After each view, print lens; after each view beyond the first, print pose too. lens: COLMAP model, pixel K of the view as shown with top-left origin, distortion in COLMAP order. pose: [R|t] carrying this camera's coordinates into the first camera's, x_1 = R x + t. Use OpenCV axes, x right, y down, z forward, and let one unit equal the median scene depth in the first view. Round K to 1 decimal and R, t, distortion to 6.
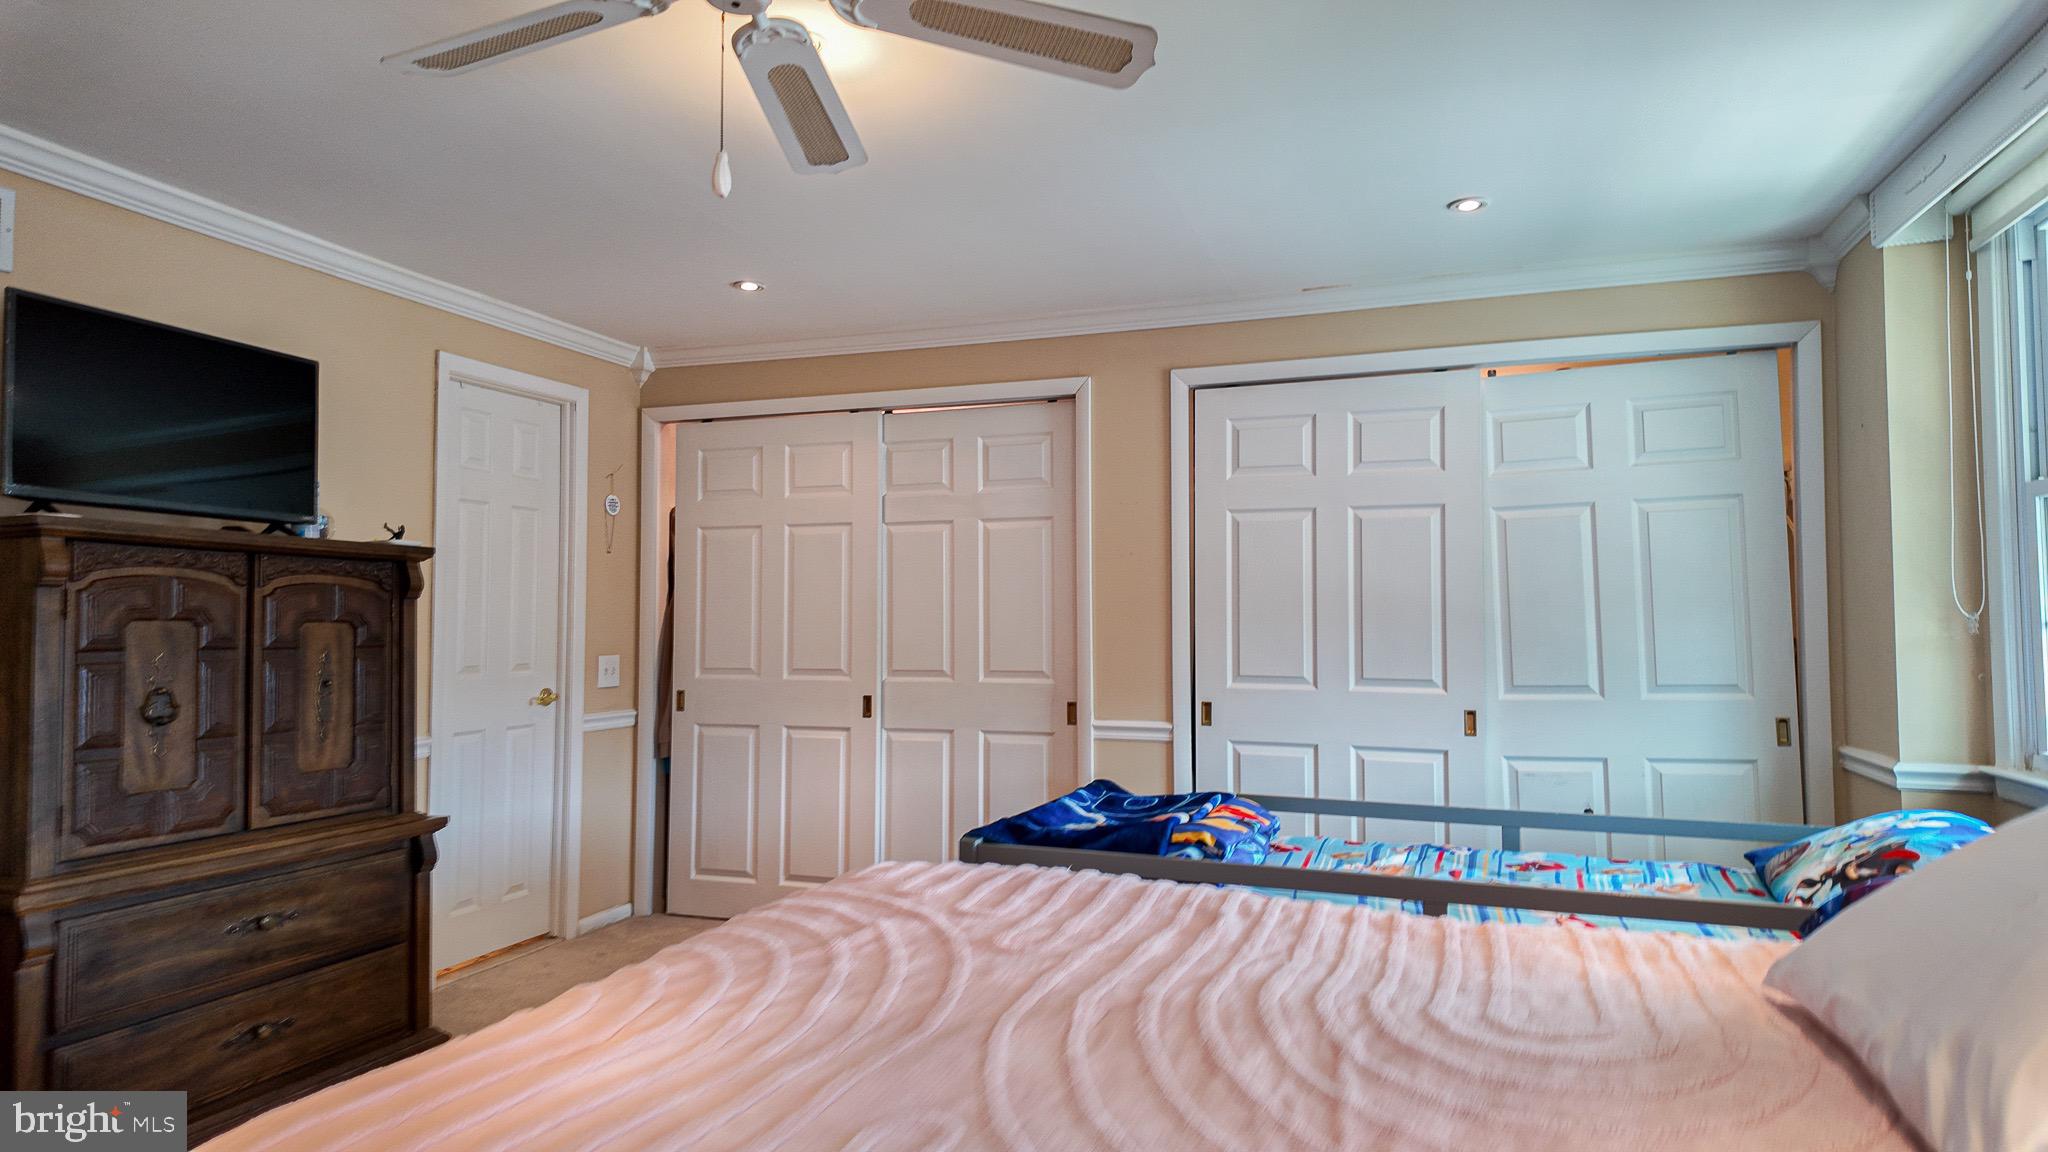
lens RADIAL K [[1191.4, 0, 1020.4], [0, 1191.4, 575.9], [0, 0, 1]] dist [0.033985, -0.025177]
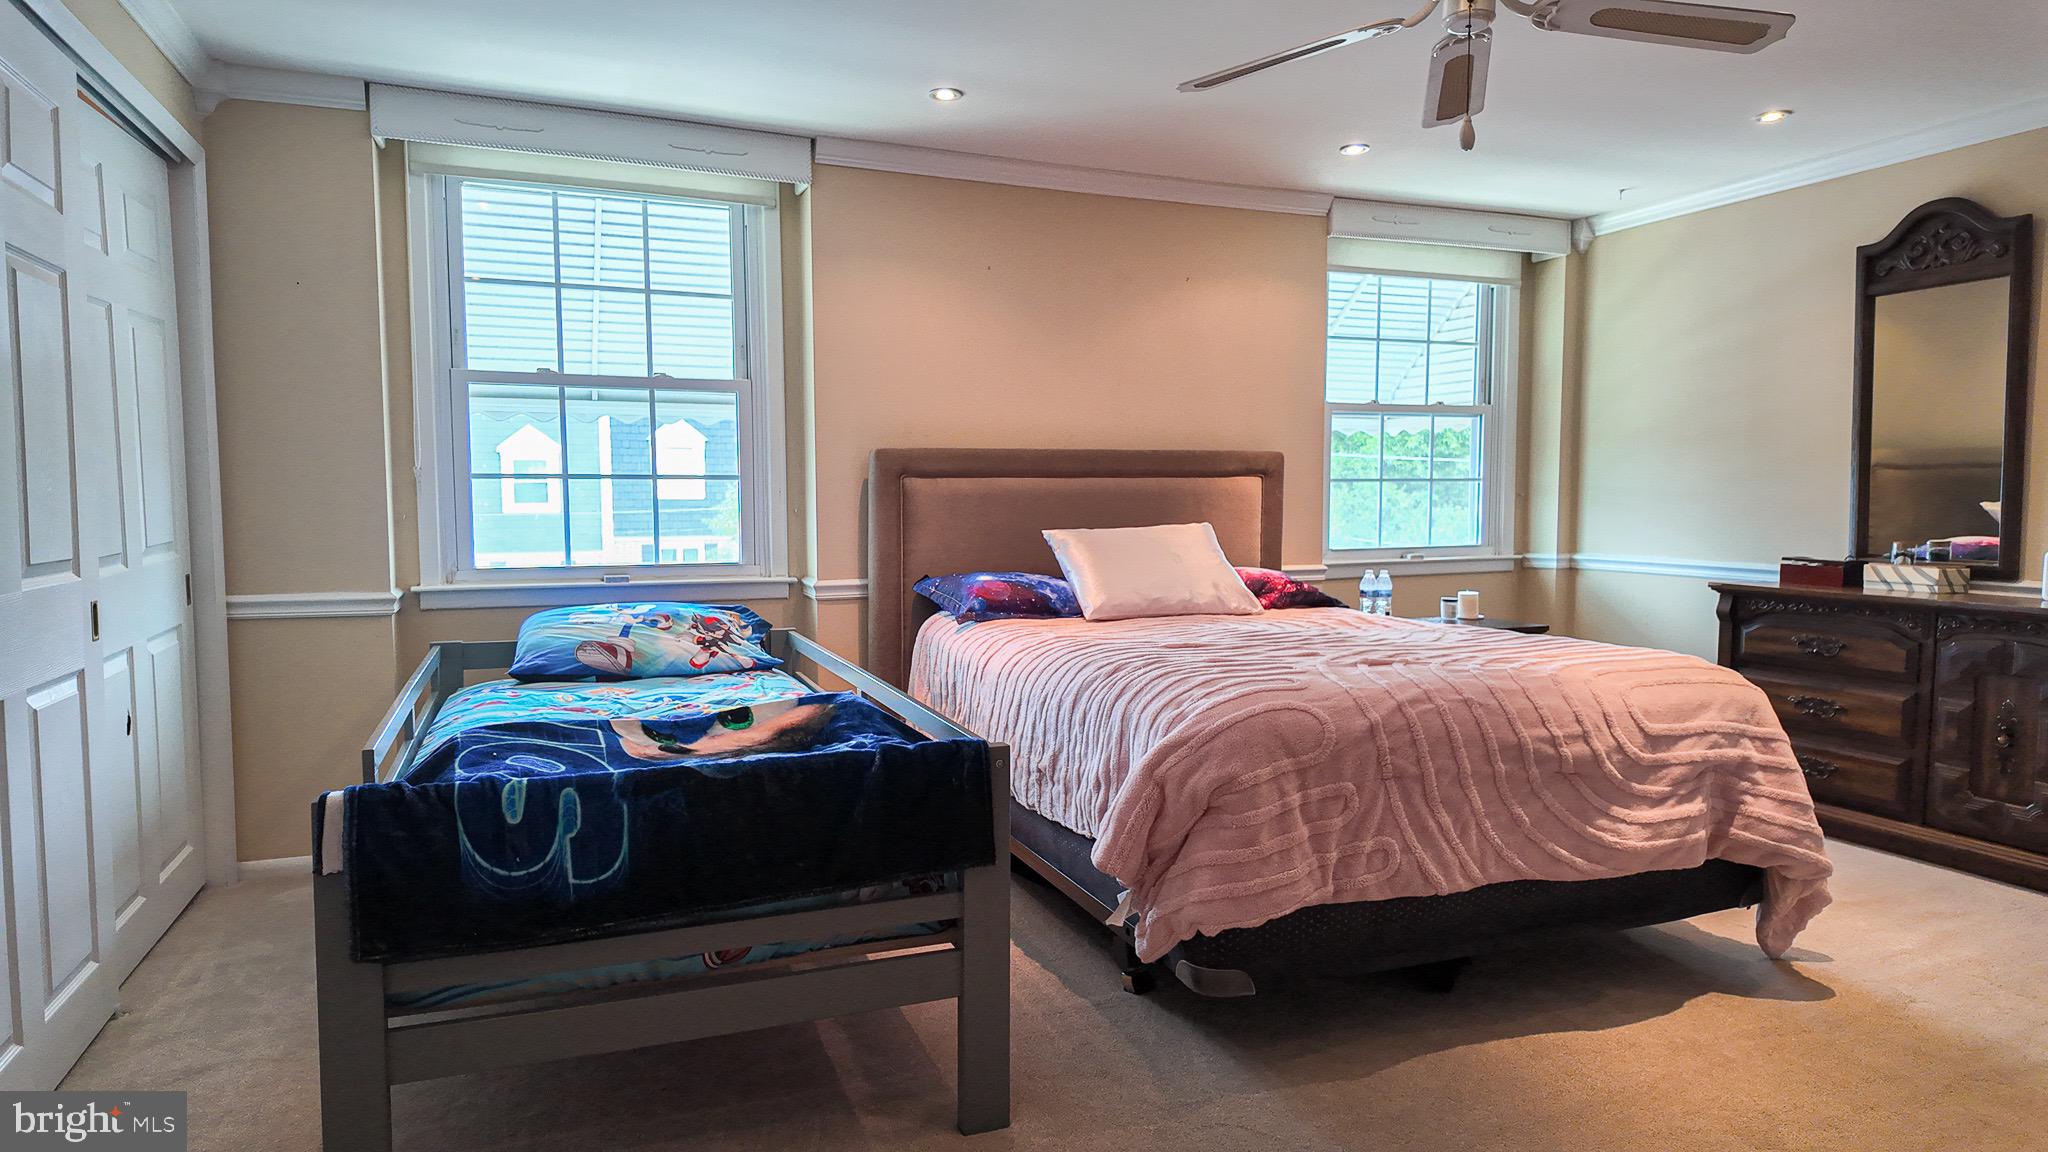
lens RADIAL K [[1191.4, 0, 1018.9], [0, 1191.4, 573.4], [0, 0, 1]] dist [0.033985, -0.025177]
pose [[-0.661283, -0.055683, 0.748067, -0.548542], [-0.033760, 0.998440, 0.044476, 0.063022], [-0.749376, 0.004156, -0.662131, 1.314418]]
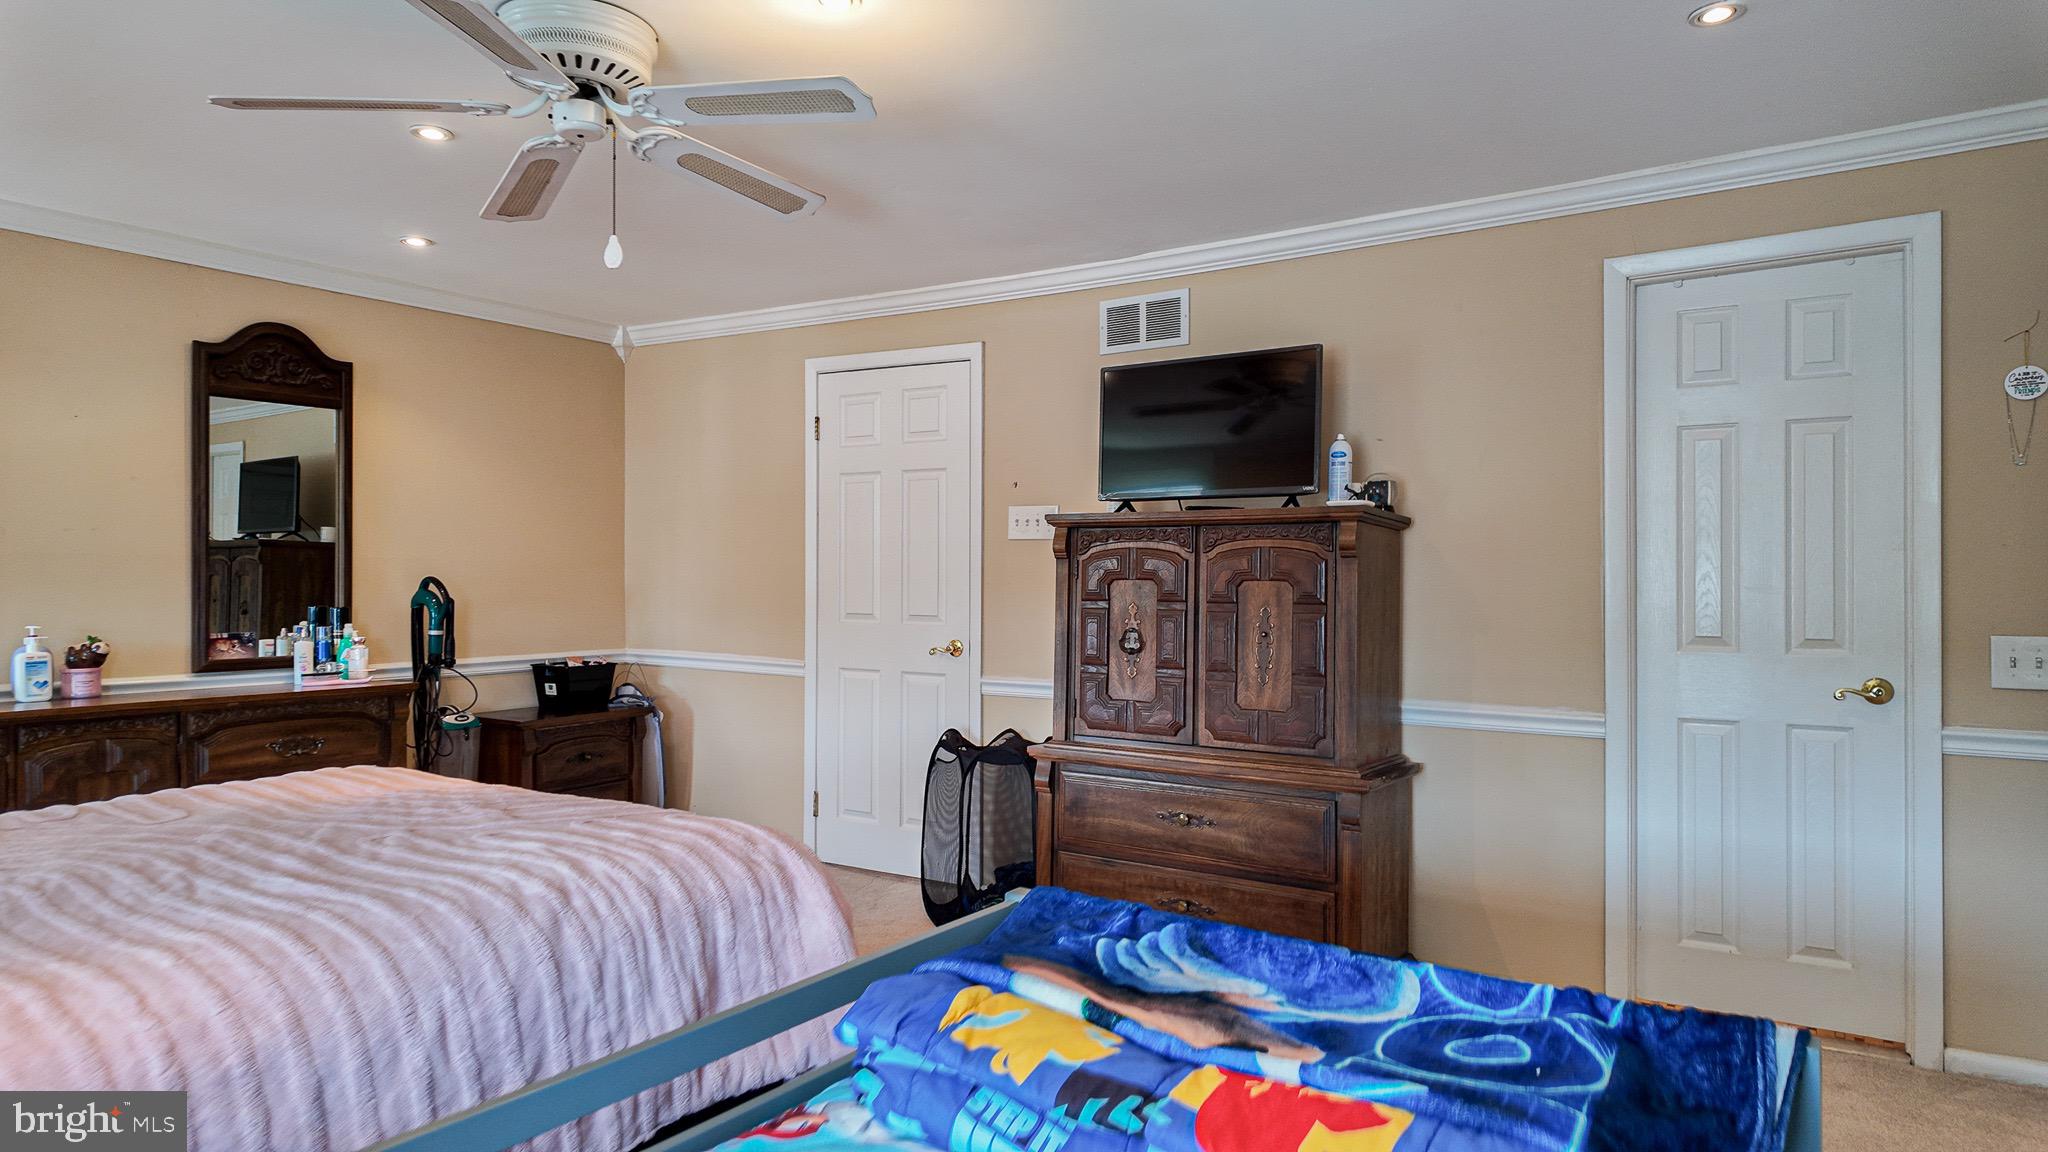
lens RADIAL K [[1191.4, 0, 1024.7], [0, 1191.4, 579.2], [0, 0, 1]] dist [0.033985, -0.025177]
pose [[-0.244370, -0.009017, -0.969640, 0.539810], [0.036383, 0.999167, -0.018461, 0.046699], [0.968999, -0.039789, -0.243838, 0.995232]]
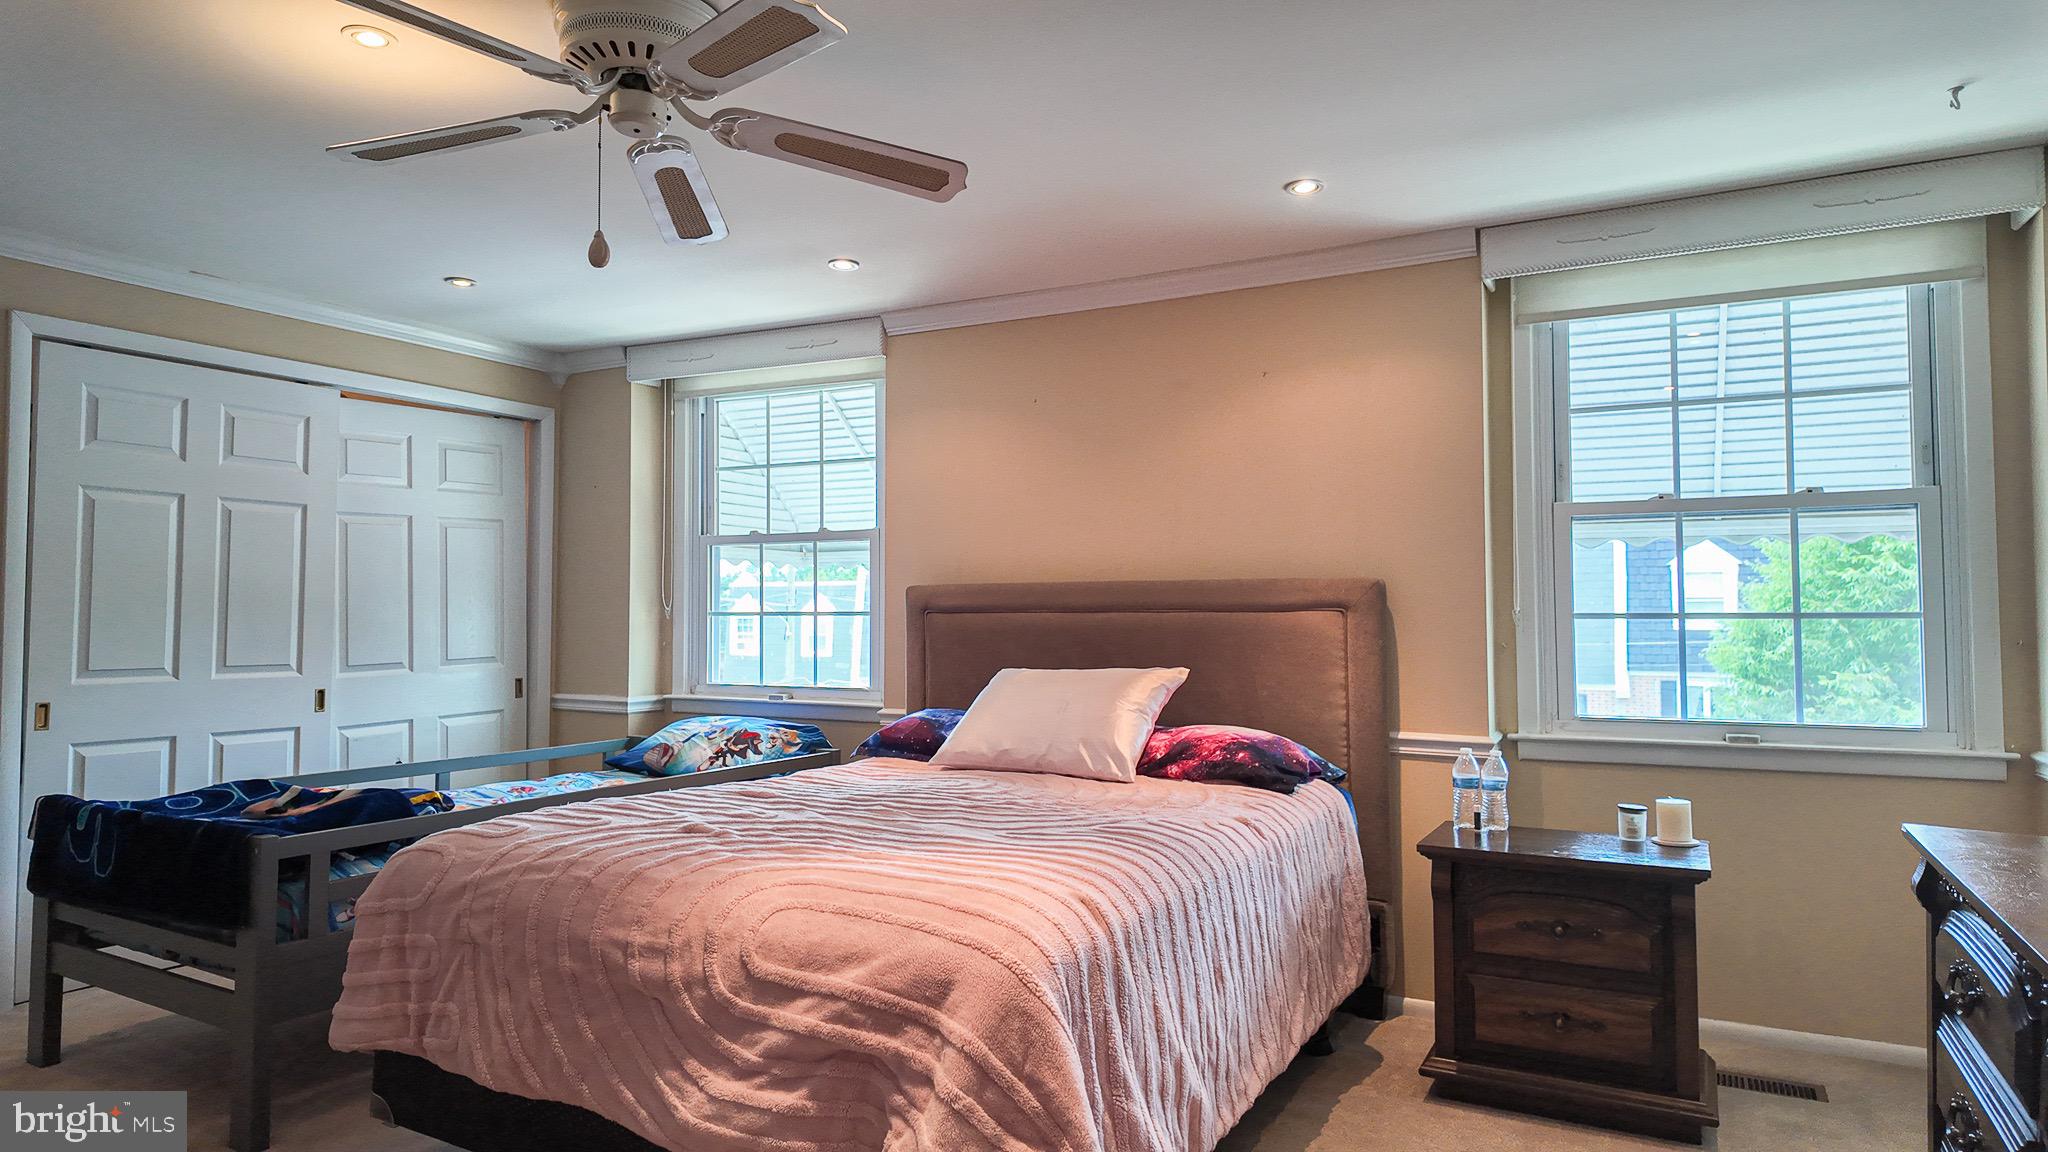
lens RADIAL K [[1191.4, 0, 1023.2], [0, 1191.4, 570.8], [0, 0, 1]] dist [0.033985, -0.025177]
pose [[0.156136, 0.035006, 0.987115, -0.802211], [-0.043800, 0.998634, -0.028487, 0.004659], [-0.986764, -0.038788, 0.157456, 0.214243]]
